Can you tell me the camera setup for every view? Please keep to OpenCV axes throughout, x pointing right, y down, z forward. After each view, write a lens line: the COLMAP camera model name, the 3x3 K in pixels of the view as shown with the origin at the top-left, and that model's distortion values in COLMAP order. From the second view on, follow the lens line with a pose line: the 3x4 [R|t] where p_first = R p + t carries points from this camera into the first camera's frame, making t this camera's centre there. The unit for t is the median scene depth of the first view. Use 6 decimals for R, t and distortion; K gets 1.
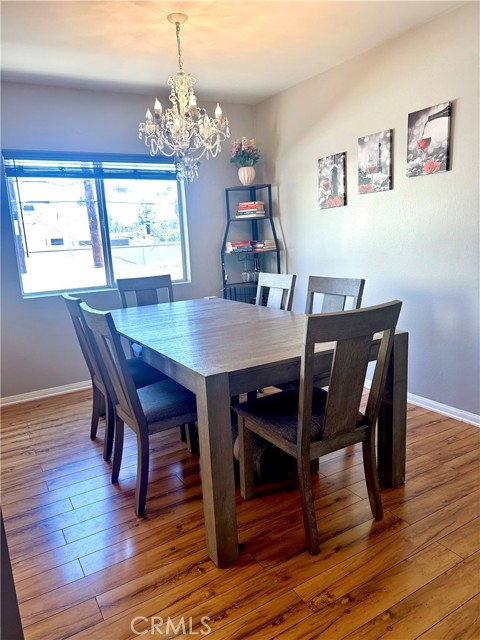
lens RADIAL K [[451.6, 0, 239.5], [0, 451.6, 321.3], [0, 0, 1]] dist [0.038039, -0.042711]
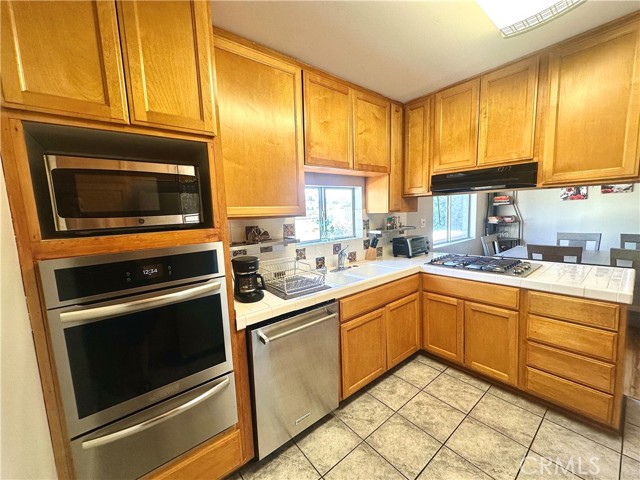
lens RADIAL K [[255.5, 0, 320.8], [0, 255.5, 240.0], [0, 0, 1]] dist [-0.002702, 0.000328]
pose [[0.991054, -0.009544, 0.133118, -1.294760], [0.021026, 0.996149, -0.085118, -0.009139], [-0.131793, 0.087155, 0.987438, 0.083729]]
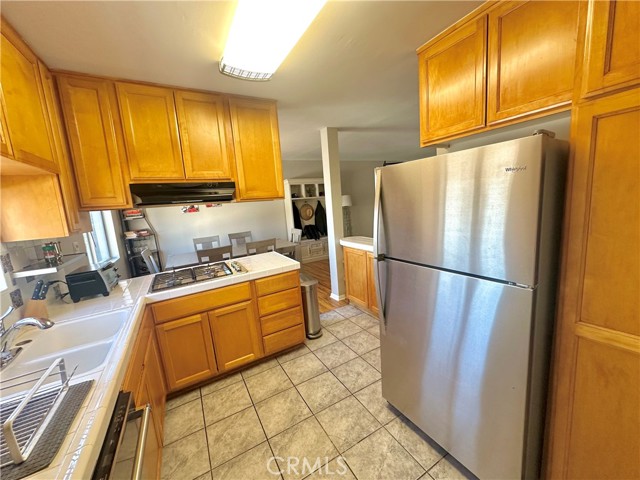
lens RADIAL K [[255.5, 0, 319.1], [0, 255.5, 240.9], [0, 0, 1]] dist [-0.002702, 0.000328]
pose [[0.023569, -0.113189, 0.993294, -1.485590], [0.264136, 0.958969, 0.103010, -0.075772], [-0.964197, 0.259937, 0.052499, 0.360599]]
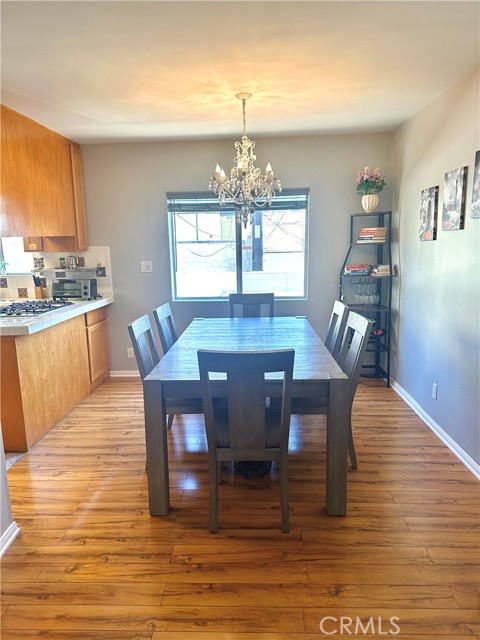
lens RADIAL K [[451.6, 0, 238.7], [0, 451.6, 325.3], [0, 0, 1]] dist [0.038039, -0.042711]
pose [[0.841210, 0.132939, -0.524112, 0.502173], [-0.124183, 0.990895, 0.052020, -0.091258], [0.526256, 0.021326, 0.850059, -0.043461]]
